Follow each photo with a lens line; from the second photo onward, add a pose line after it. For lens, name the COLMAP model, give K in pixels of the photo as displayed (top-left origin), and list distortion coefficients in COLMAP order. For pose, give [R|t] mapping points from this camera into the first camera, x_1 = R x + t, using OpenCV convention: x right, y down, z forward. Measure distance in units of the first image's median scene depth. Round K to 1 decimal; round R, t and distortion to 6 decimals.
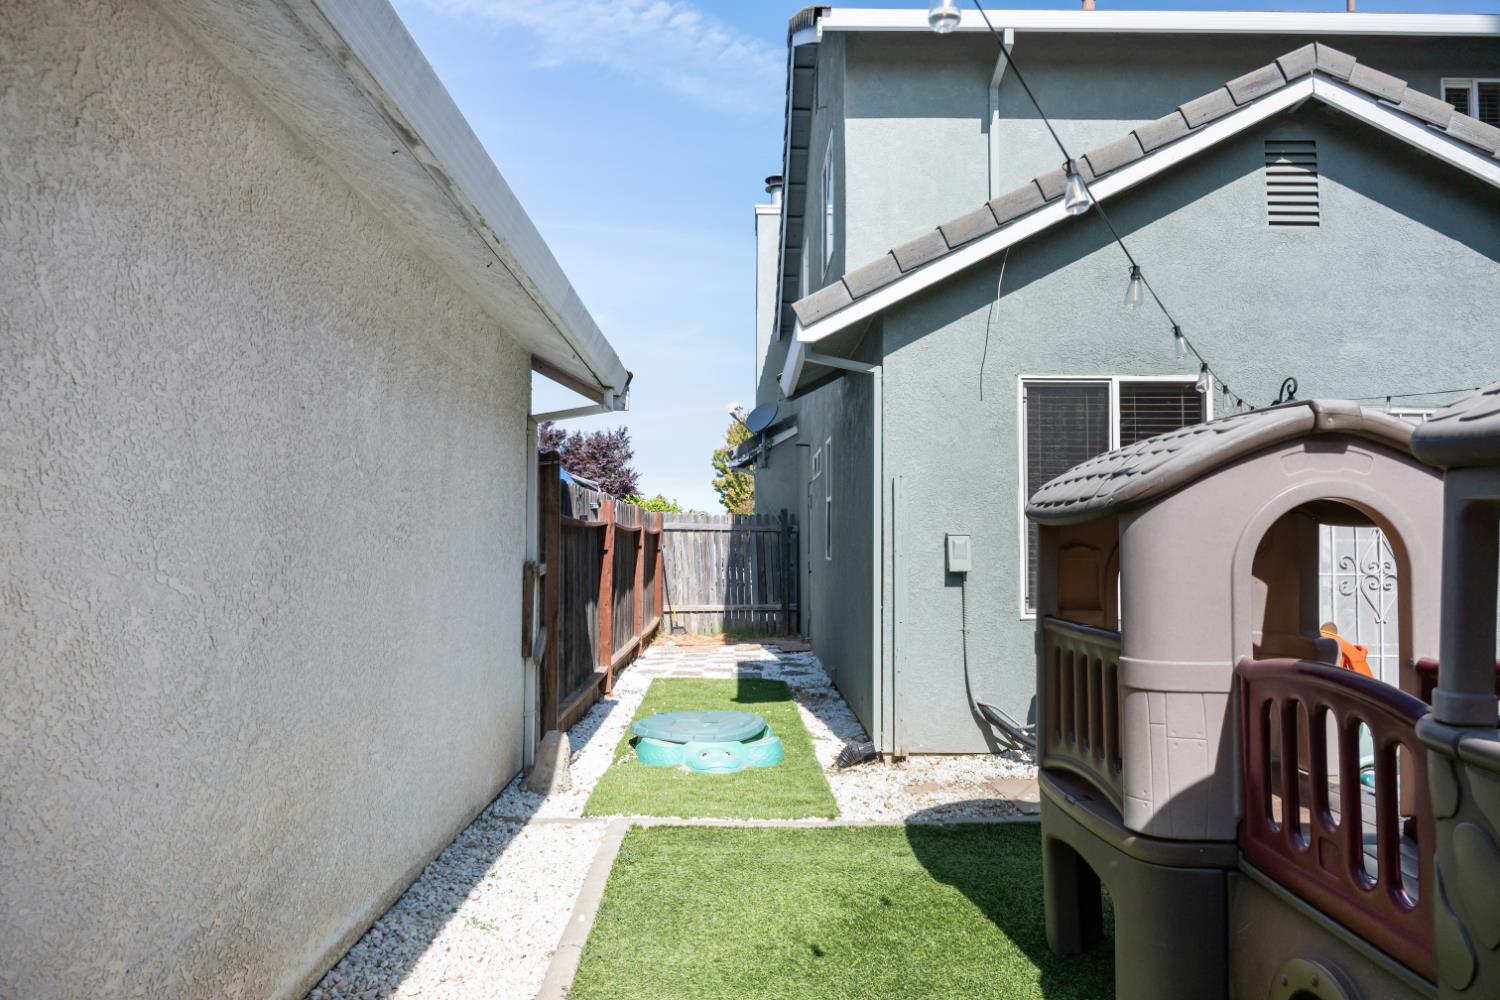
lens RADIAL K [[1027.6, 0, 729.2], [0, 1027.6, 501.5], [0, 0, 1]] dist [-0.000906, -0.004638]
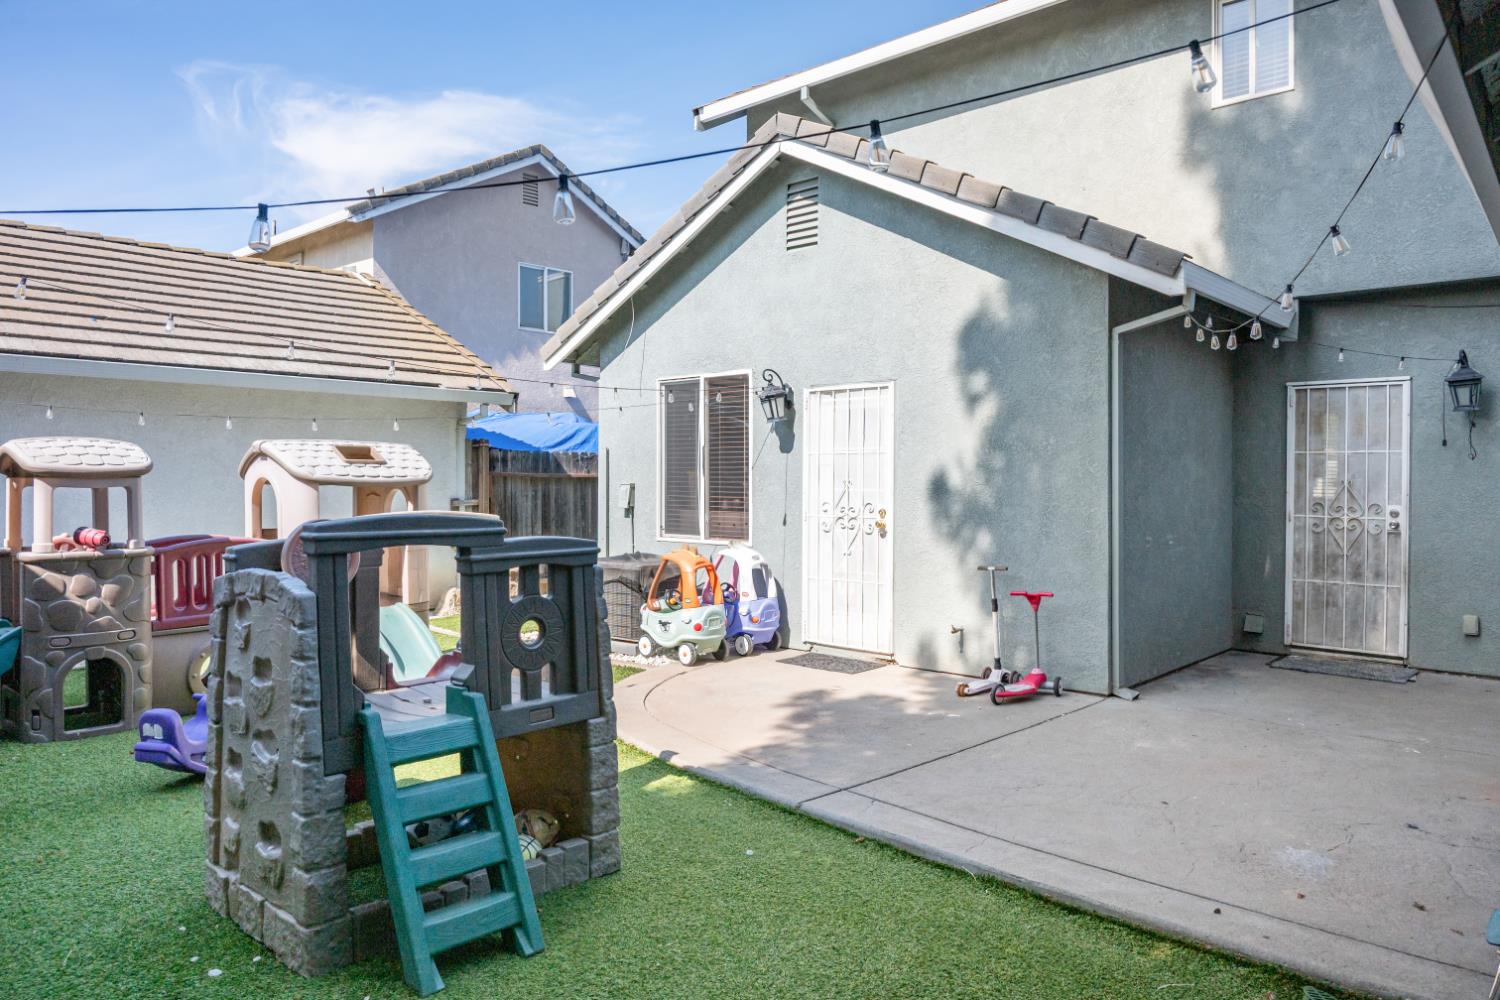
lens RADIAL K [[1057.2, 0, 703.0], [0, 1057.2, 492.9], [0, 0, 1]] dist [-0.012462, -0.004619]
pose [[0.698448, 0.007953, -0.715617, 1.470340], [0.030476, 0.998701, 0.040843, -0.017358], [0.715012, -0.050336, 0.697298, -0.039470]]
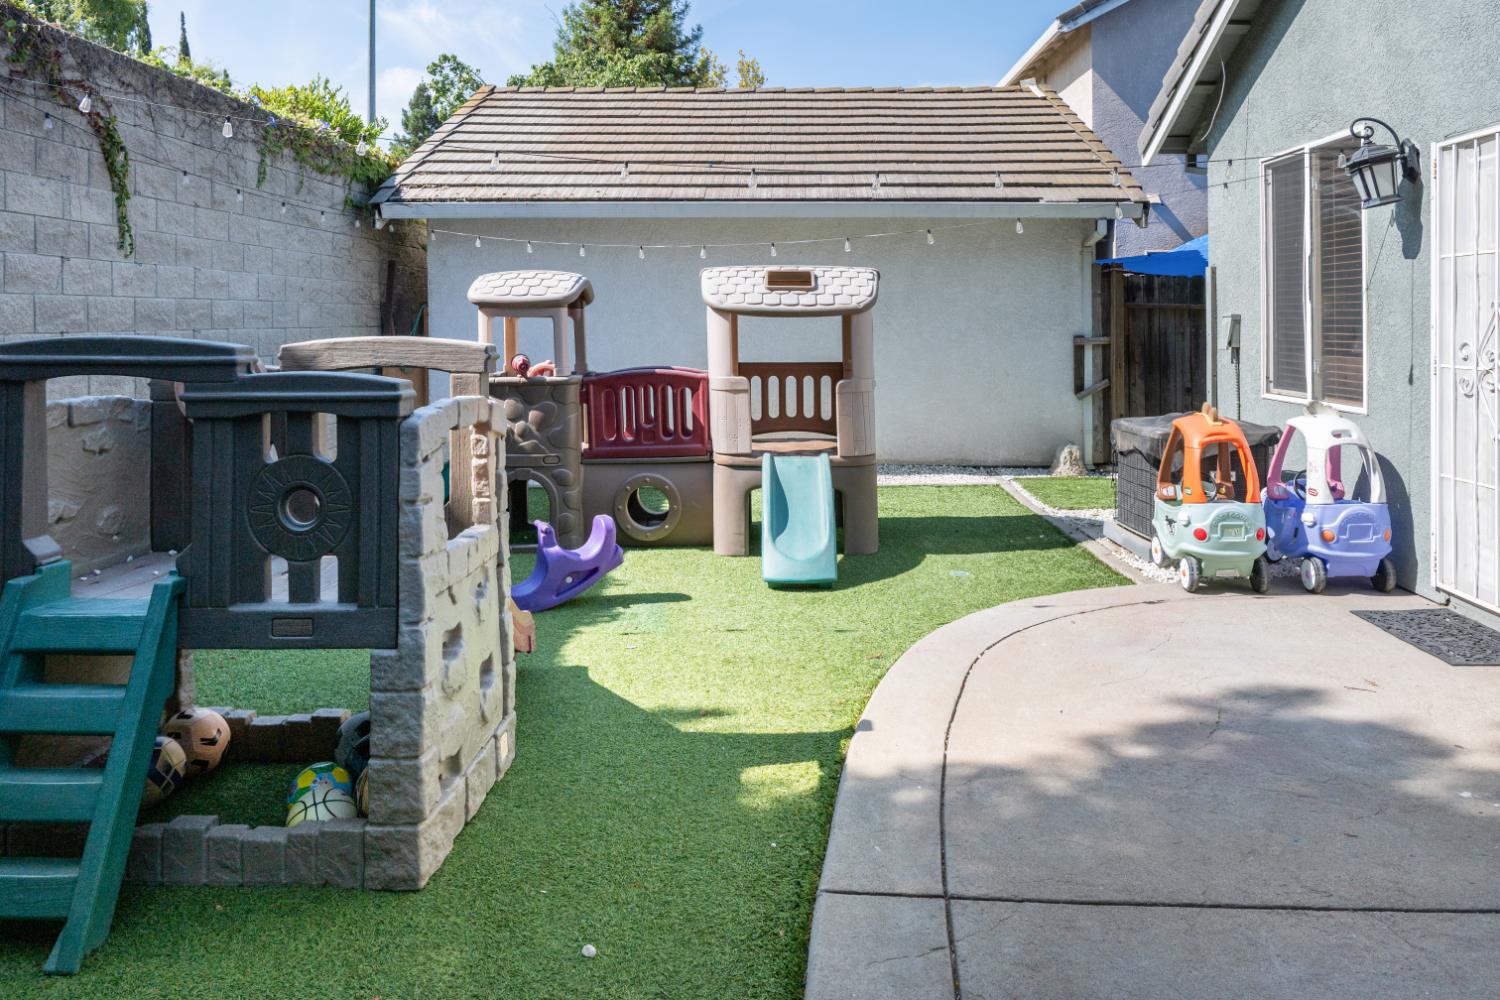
lens RADIAL K [[1036.6, 0, 747.6], [0, 1036.6, 340.5], [0, 0, 1]] dist [0.002384, -0.001383]
pose [[-0.052307, 0.016768, -0.998490, 1.370860], [0.042545, 0.998989, 0.014548, 0.020542], [0.997724, -0.041720, -0.052967, 0.551367]]
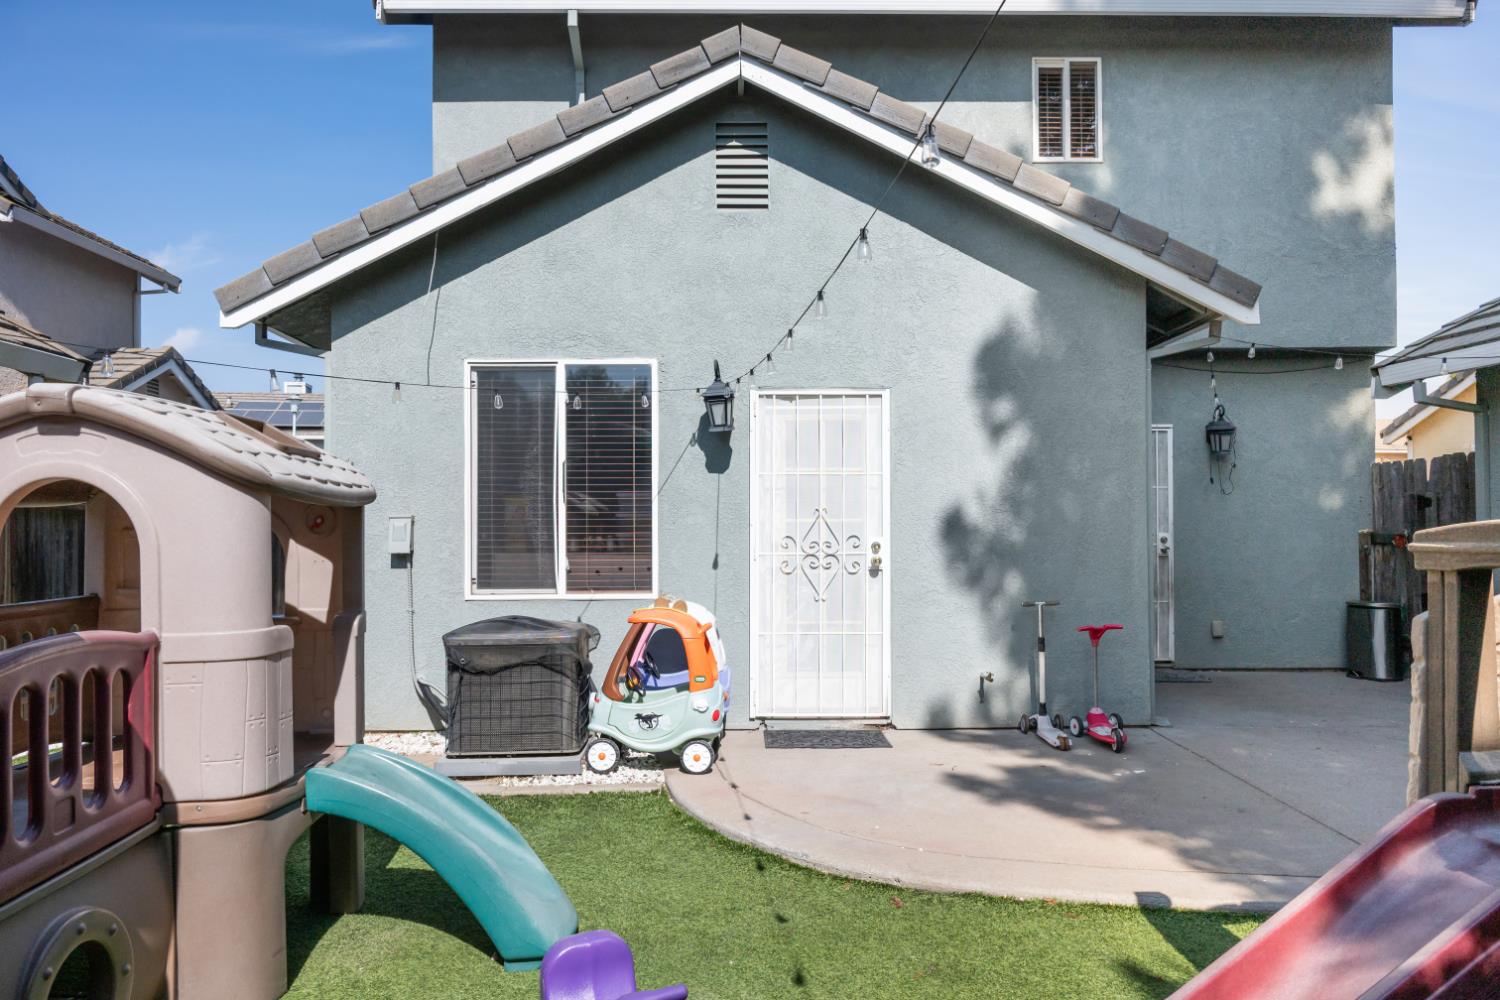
lens RADIAL K [[1030.3, 0, 751.5], [0, 1030.3, 521.7], [0, 0, 1]] dist [-0.004310, -0.002963]
pose [[0.999950, -0.007279, 0.006862, 0.568220], [0.007042, 0.999397, 0.034009, 0.004481], [-0.007106, -0.033959, 0.999398, -0.022119]]
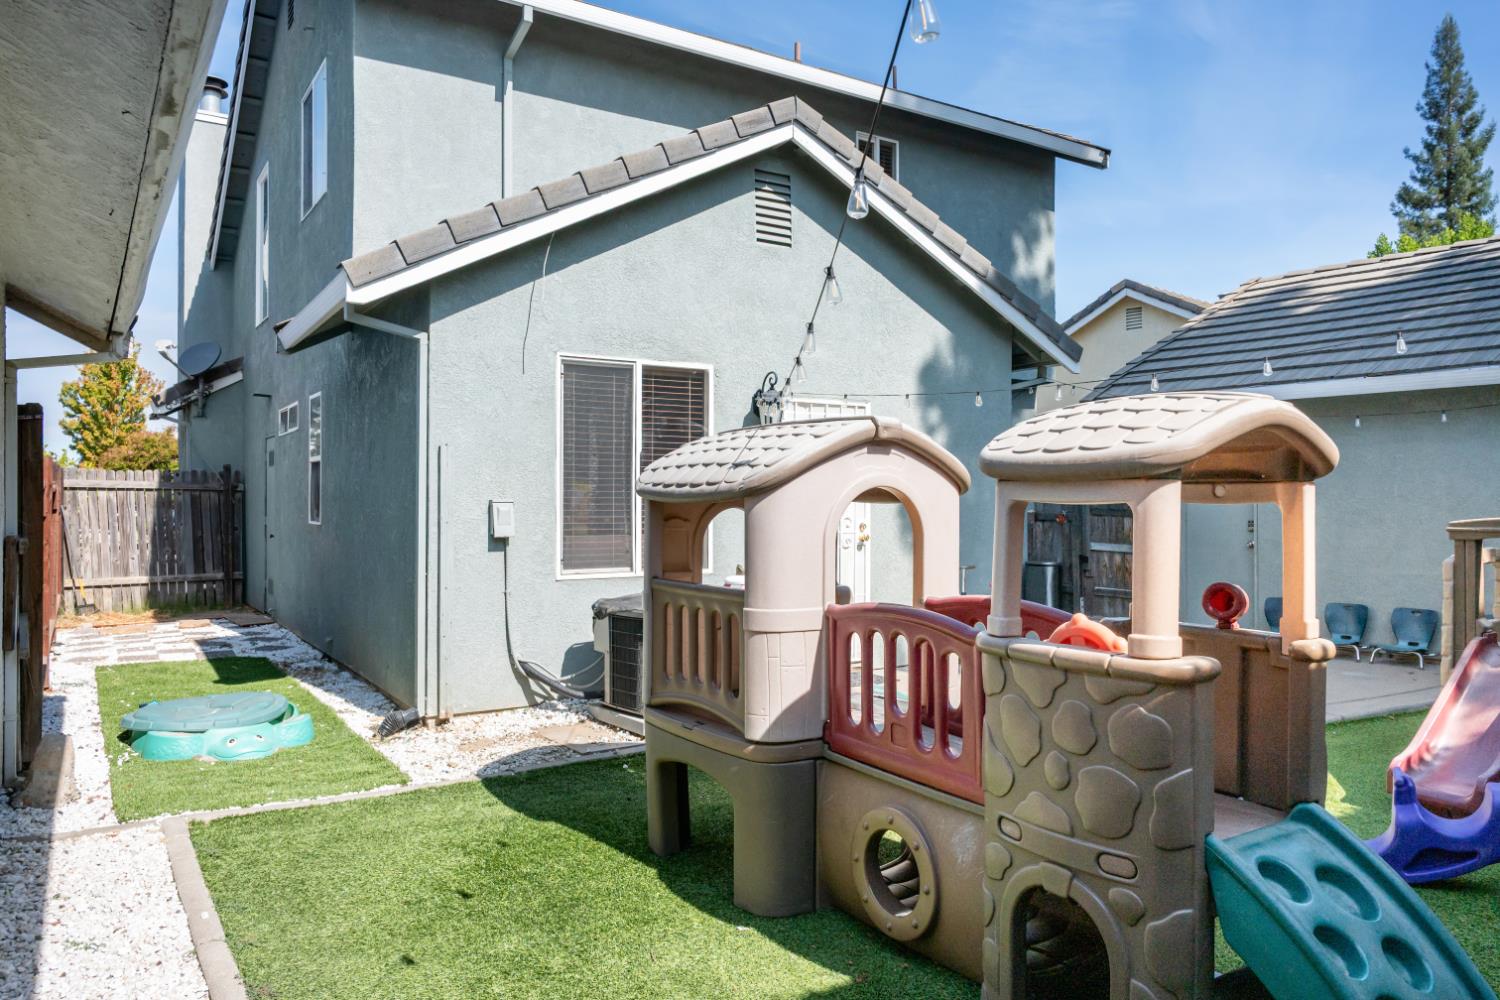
lens RADIAL K [[1076.3, 0, 773.7], [0, 1076.3, 495.7], [0, 0, 1]] dist [-0.003181, -0.003368]
pose [[0.831207, 0.000439, 0.555964, -0.157089], [-0.022406, 0.999214, 0.032710, -0.015958], [-0.555512, -0.039646, 0.830563, -0.061986]]
